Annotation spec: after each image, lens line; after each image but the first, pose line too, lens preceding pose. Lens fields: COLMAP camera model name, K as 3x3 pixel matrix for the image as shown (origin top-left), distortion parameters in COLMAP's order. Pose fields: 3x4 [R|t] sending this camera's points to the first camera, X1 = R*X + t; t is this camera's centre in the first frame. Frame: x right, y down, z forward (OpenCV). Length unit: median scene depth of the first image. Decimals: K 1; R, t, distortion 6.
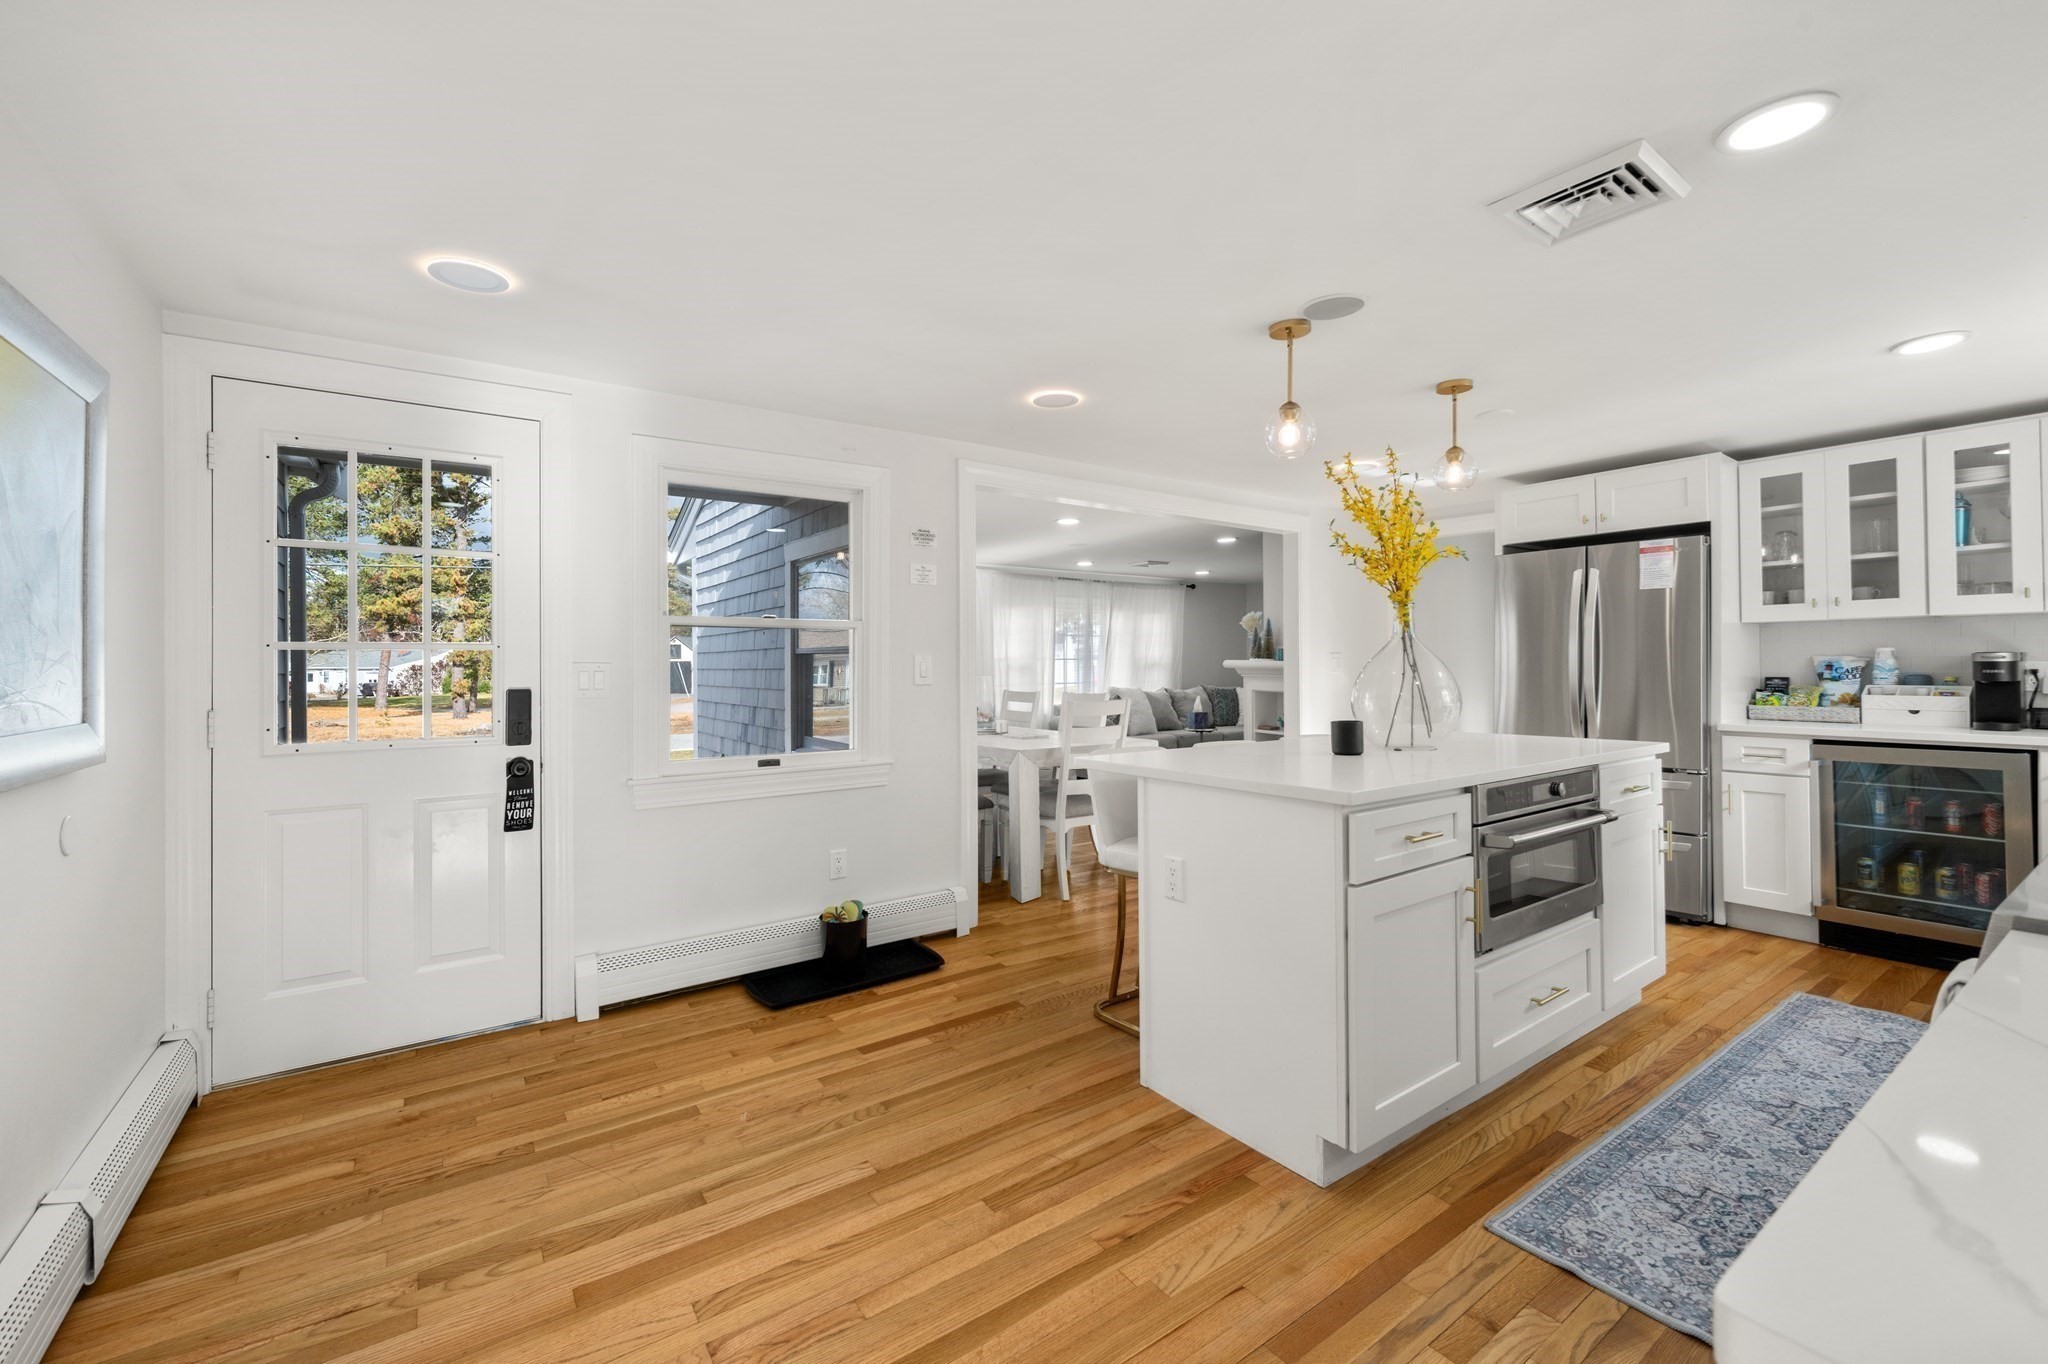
lens RADIAL K [[843.8, 0, 1035.8], [0, 843.8, 655.4], [0, 0, 1]] dist [-0.001177, 0.001399]
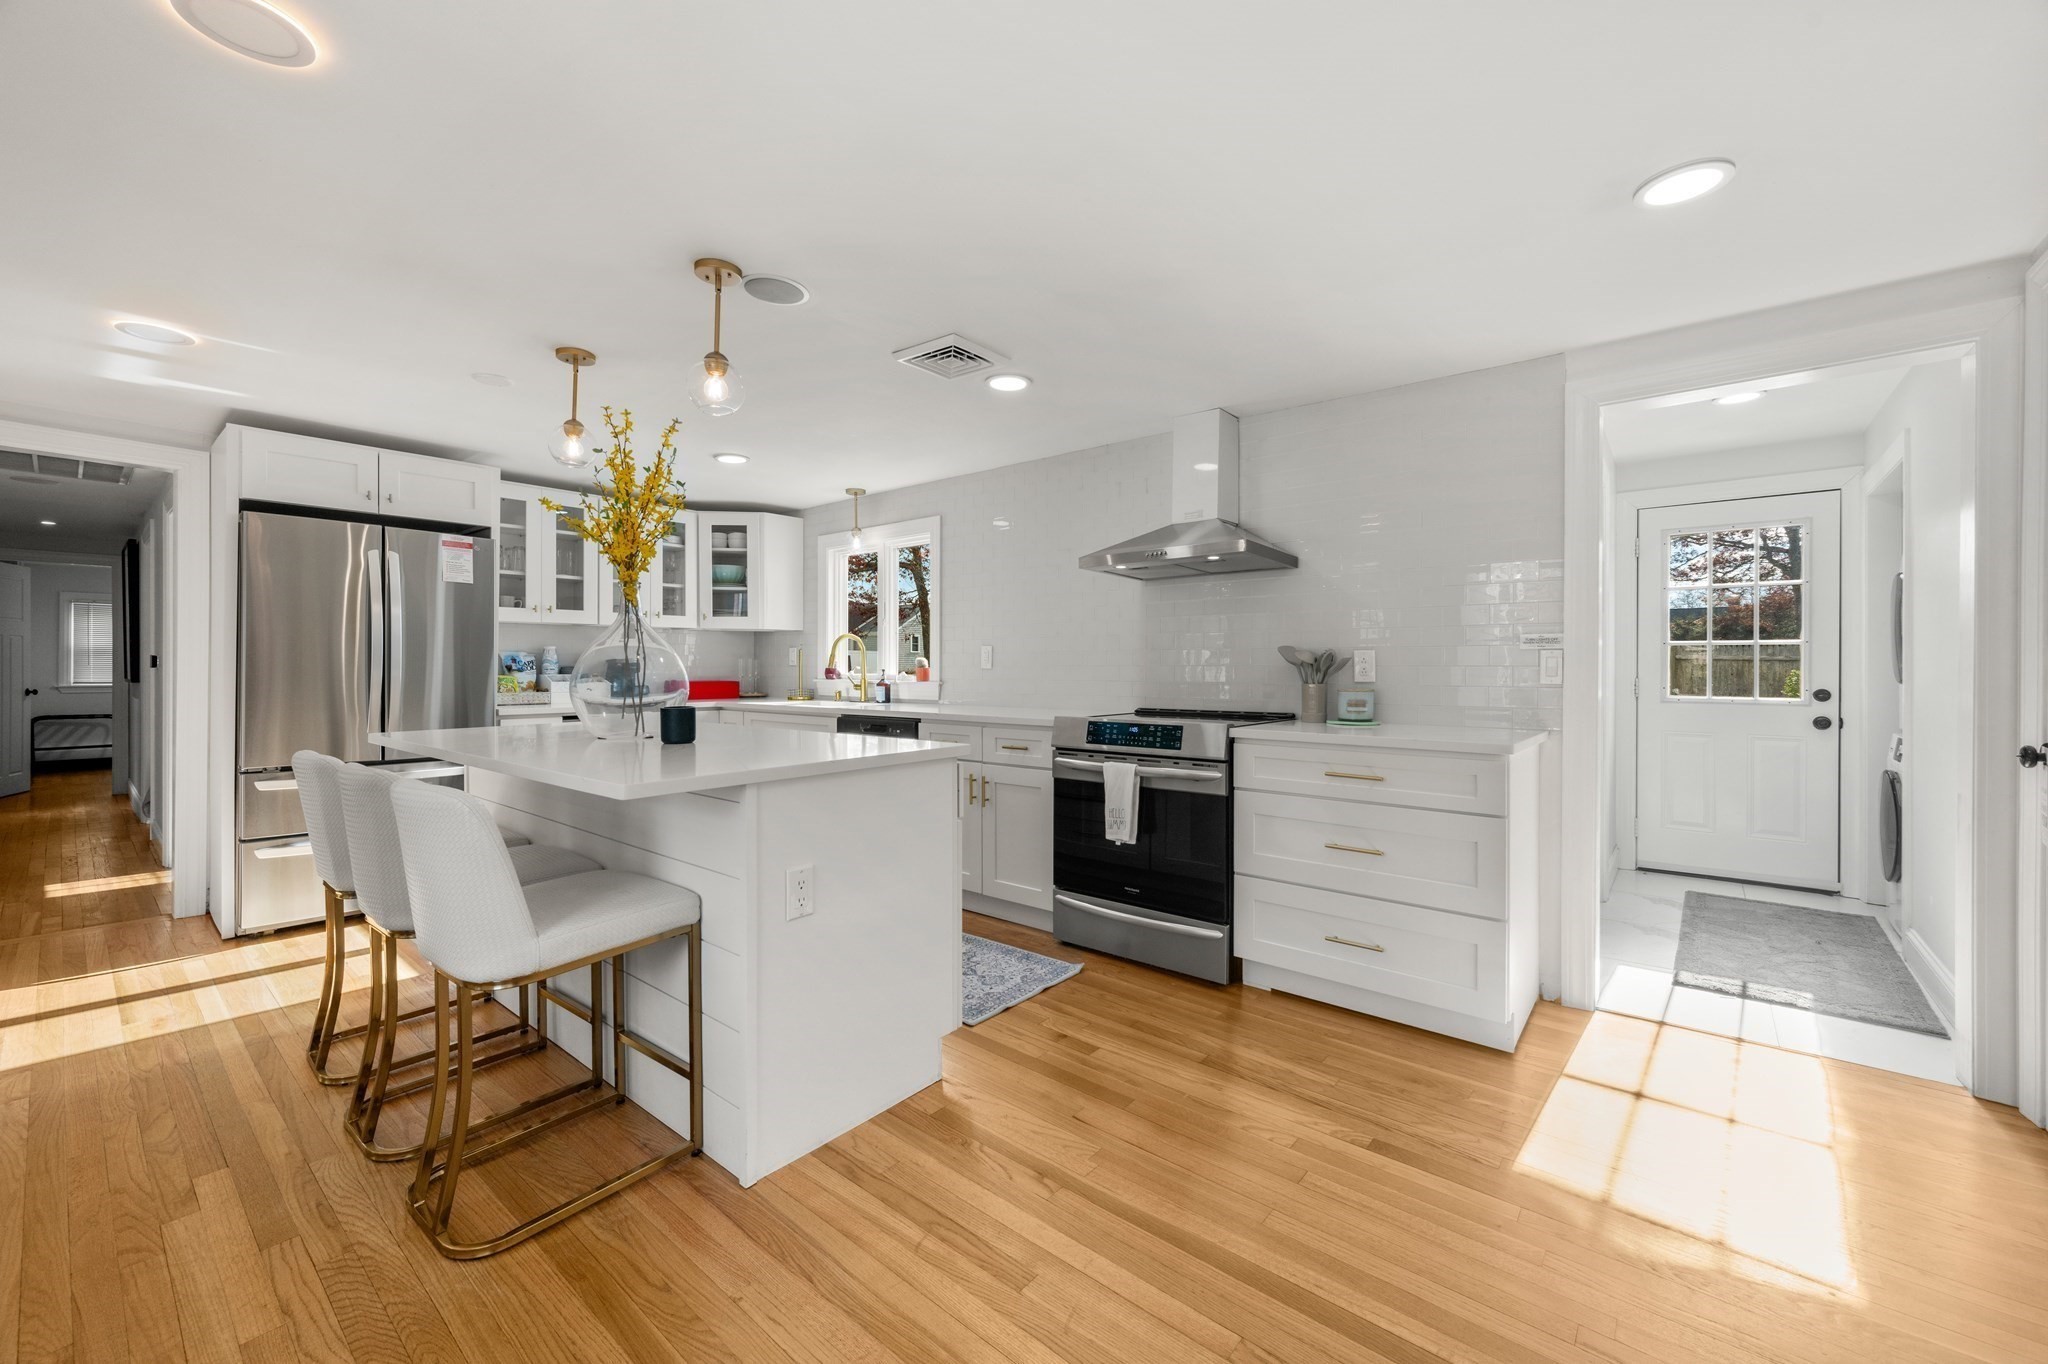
lens RADIAL K [[803.6, 0, 1025.7], [0, 803.6, 665.3], [0, 0, 1]] dist [-0.000881, -0.000497]
pose [[-0.251900, 0.008264, 0.967718, -0.604820], [-0.012037, 0.999859, -0.011671, 0.039503], [-0.967679, -0.014588, -0.251765, 0.887395]]
